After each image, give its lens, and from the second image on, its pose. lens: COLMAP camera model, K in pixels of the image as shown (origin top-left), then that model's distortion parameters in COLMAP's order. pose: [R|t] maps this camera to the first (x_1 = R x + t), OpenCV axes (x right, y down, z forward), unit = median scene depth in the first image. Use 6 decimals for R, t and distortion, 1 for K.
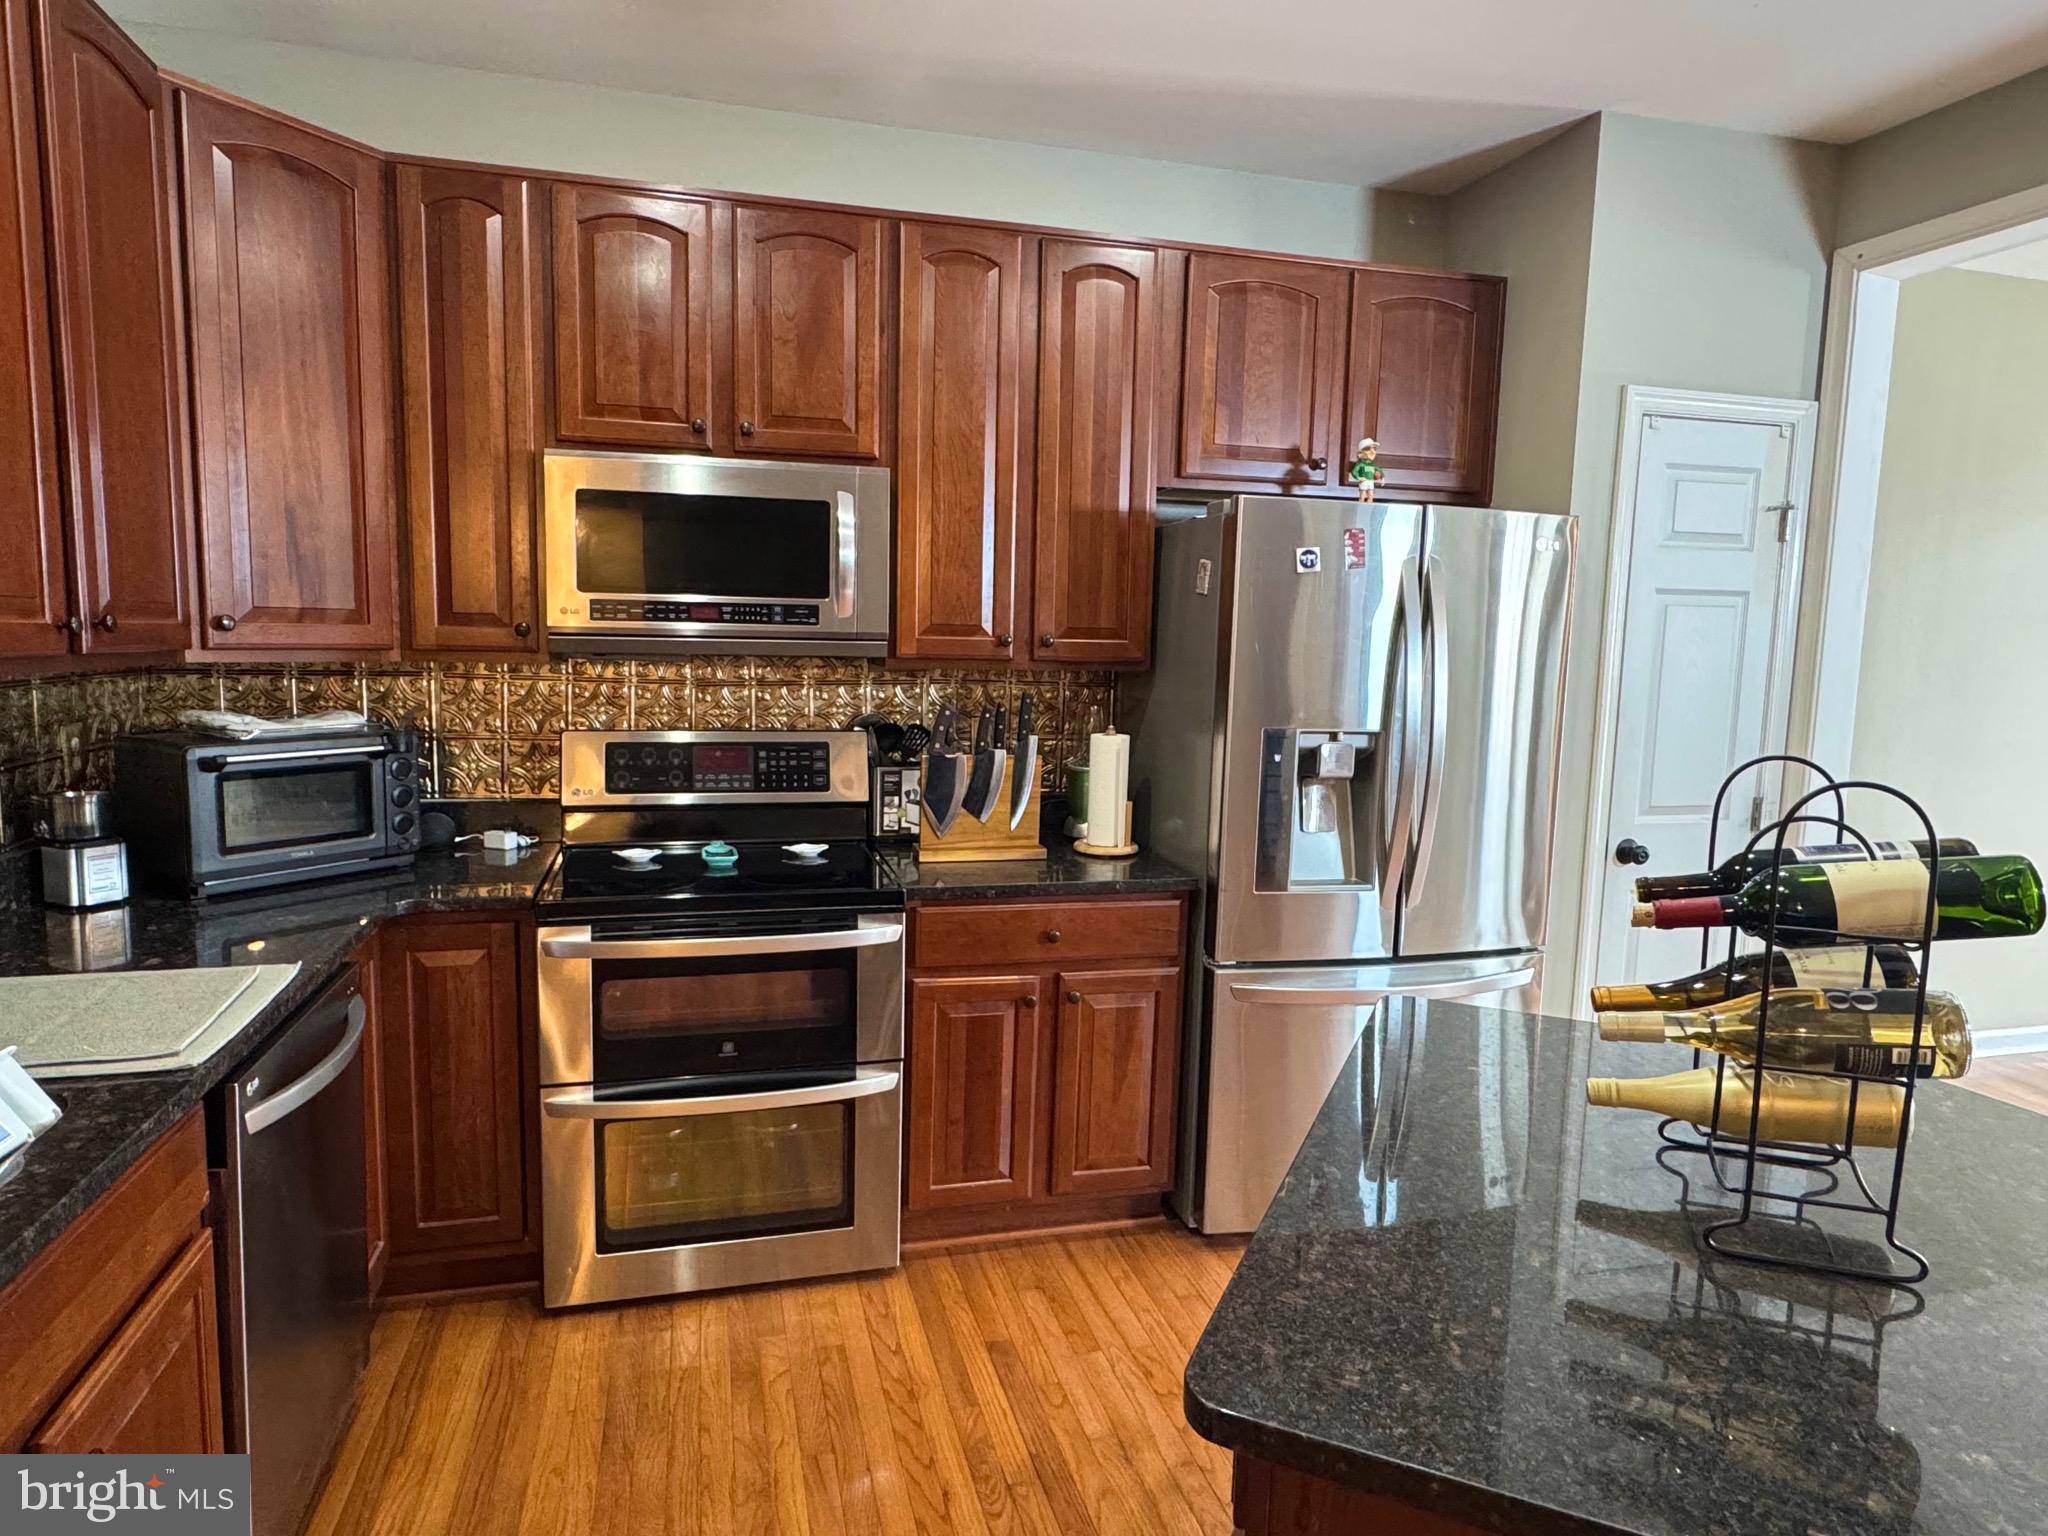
lens RADIAL K [[1202.5, 0, 1024.0], [0, 1202.5, 768.0], [0, 0, 1]] dist [-0.002281, 0.000196]
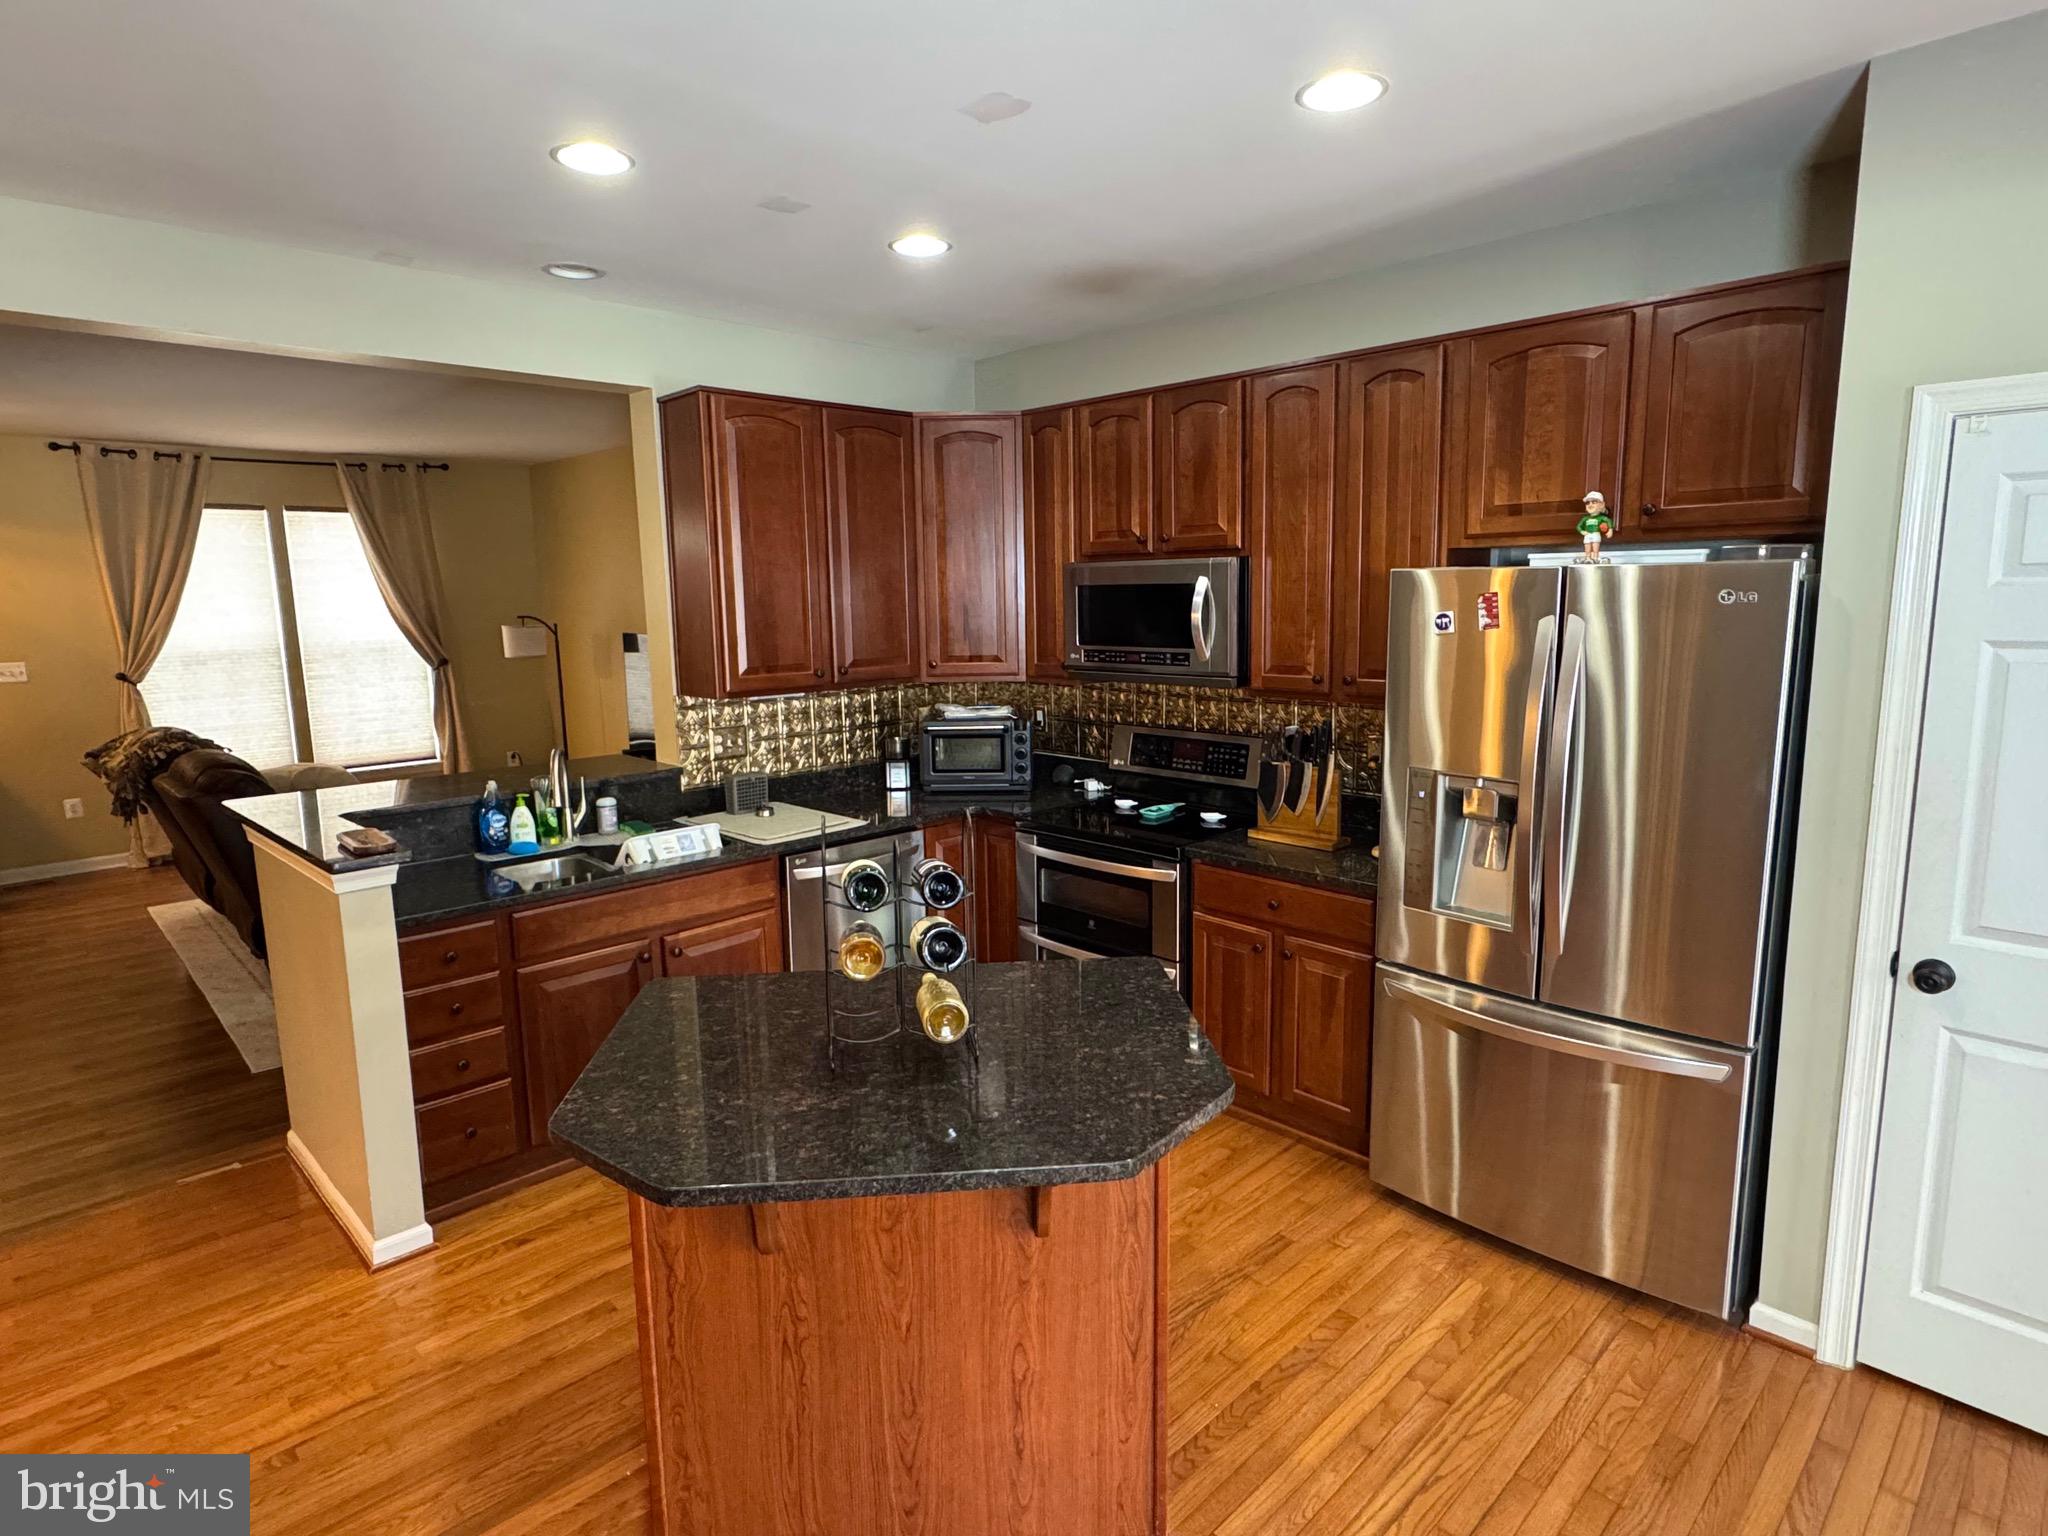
lens RADIAL K [[1121.0, 0, 1024.0], [0, 1121.0, 768.0], [0, 0, 1]] dist [-0.004298, 0.000735]
pose [[0.490033, 0.106800, -0.865137, 0.885475], [-0.069903, 0.994085, 0.083123, -0.088956], [0.868897, 0.019743, 0.494600, 0.129430]]
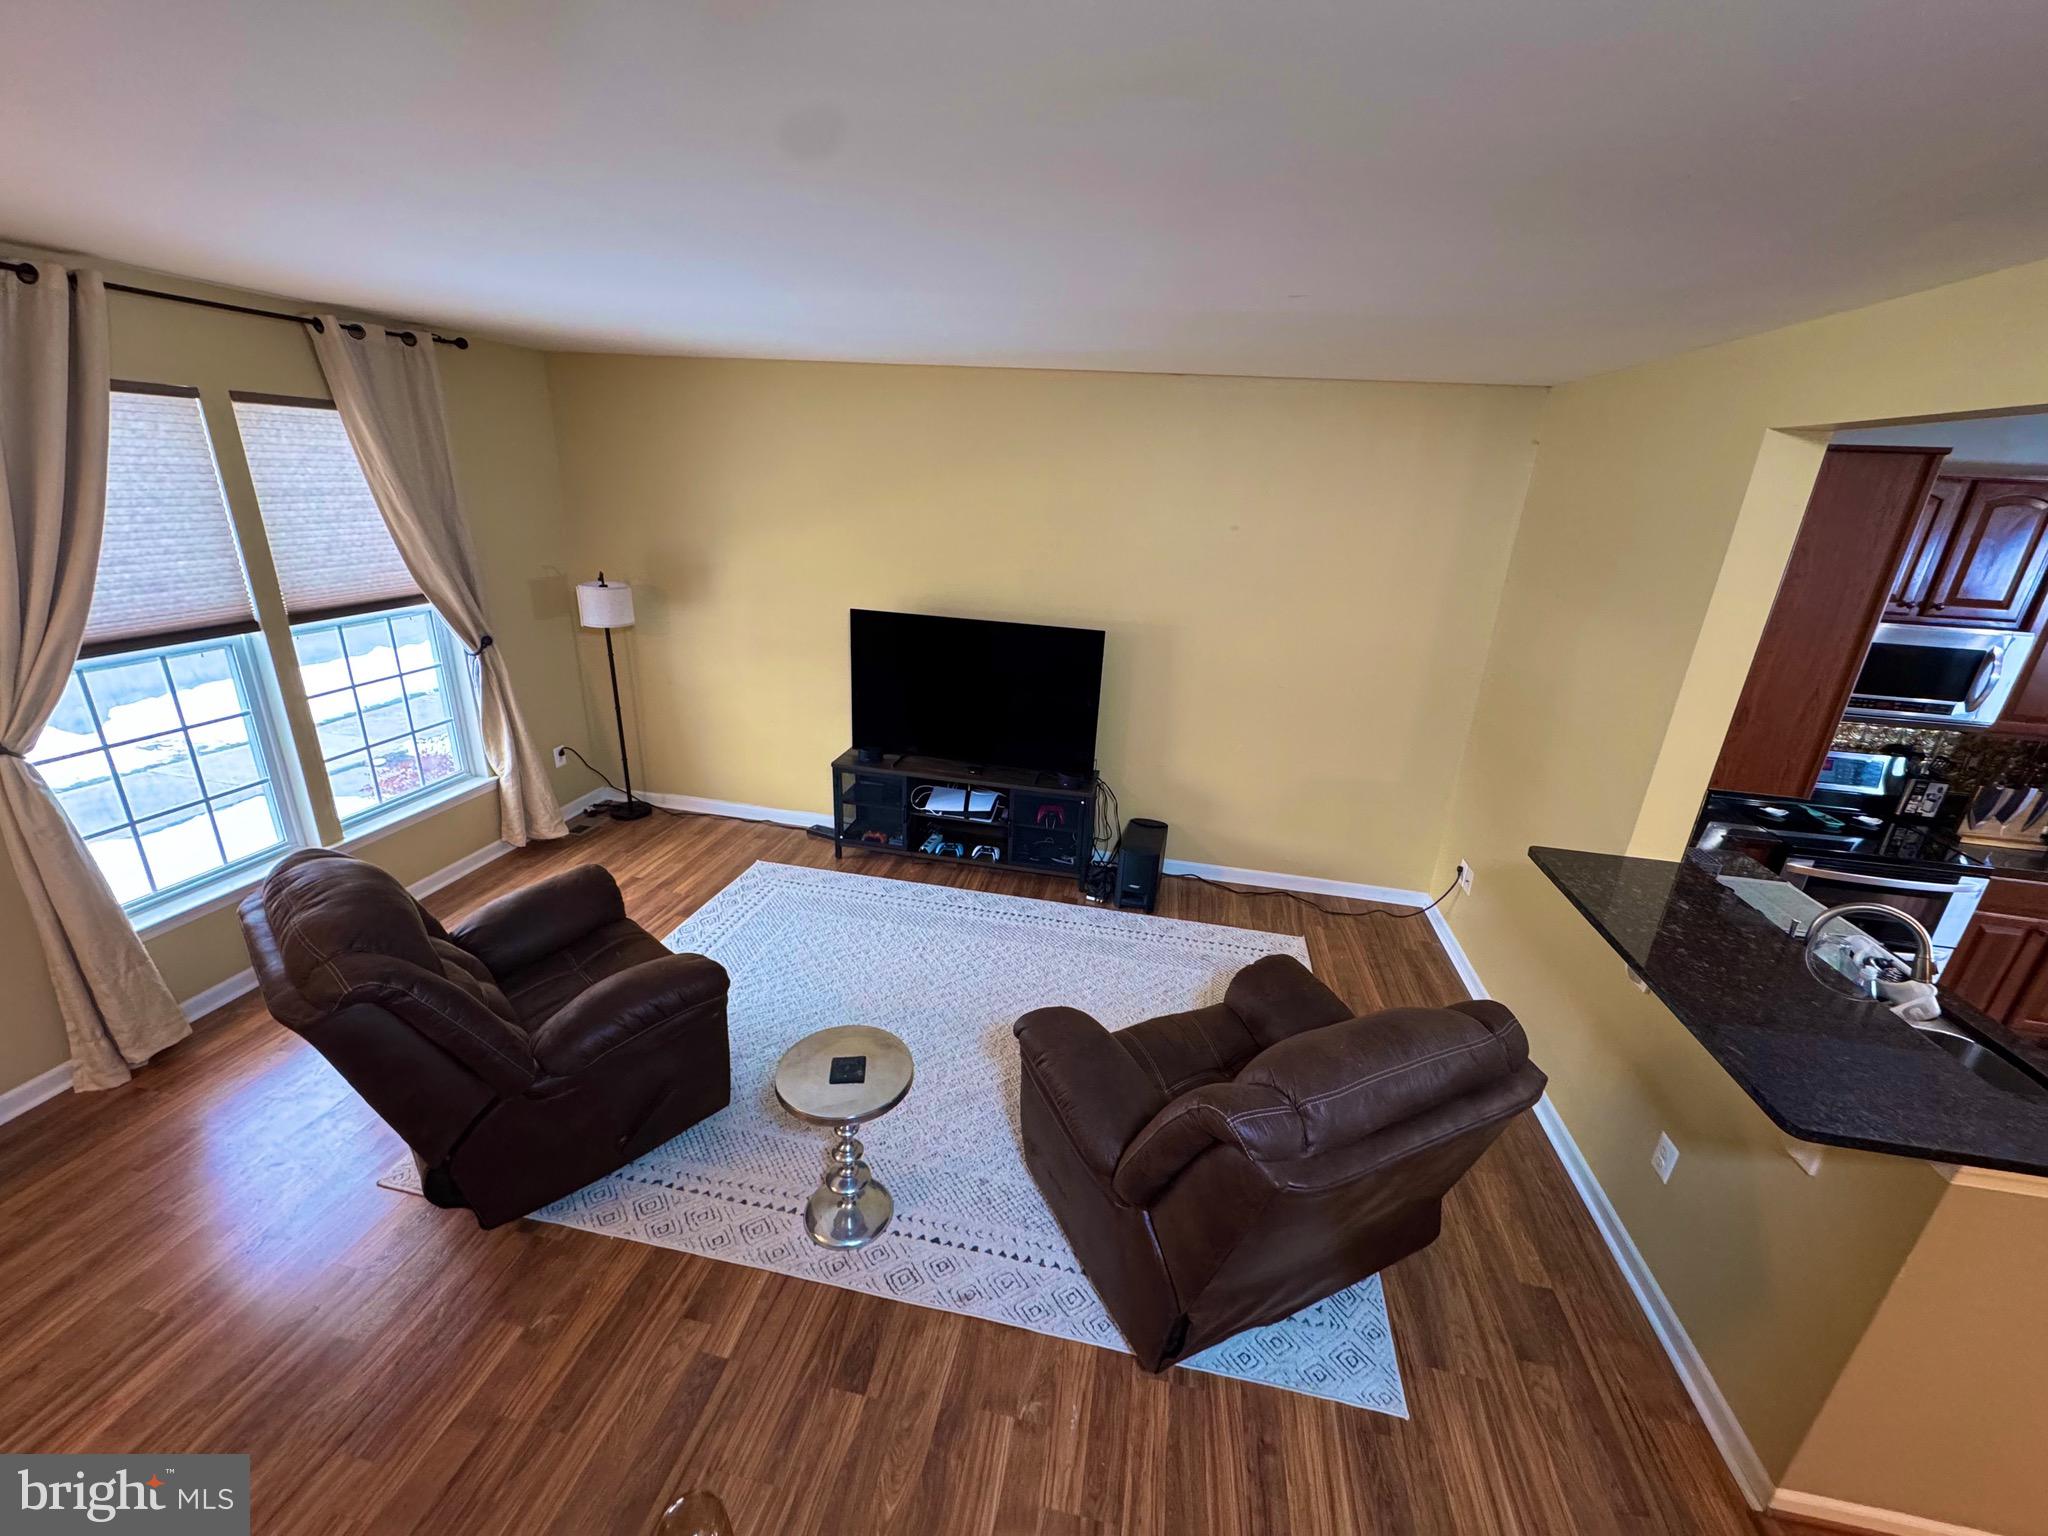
lens RADIAL K [[817.0, 0, 1024.0], [0, 817.0, 768.0], [0, 0, 1]] dist [0.000608, -0.000107]
pose [[0.900392, 0.165696, -0.402292, -0.872984], [-0.074723, 0.969794, 0.232198, -0.211174], [0.428615, -0.179009, 0.885576, -0.681644]]
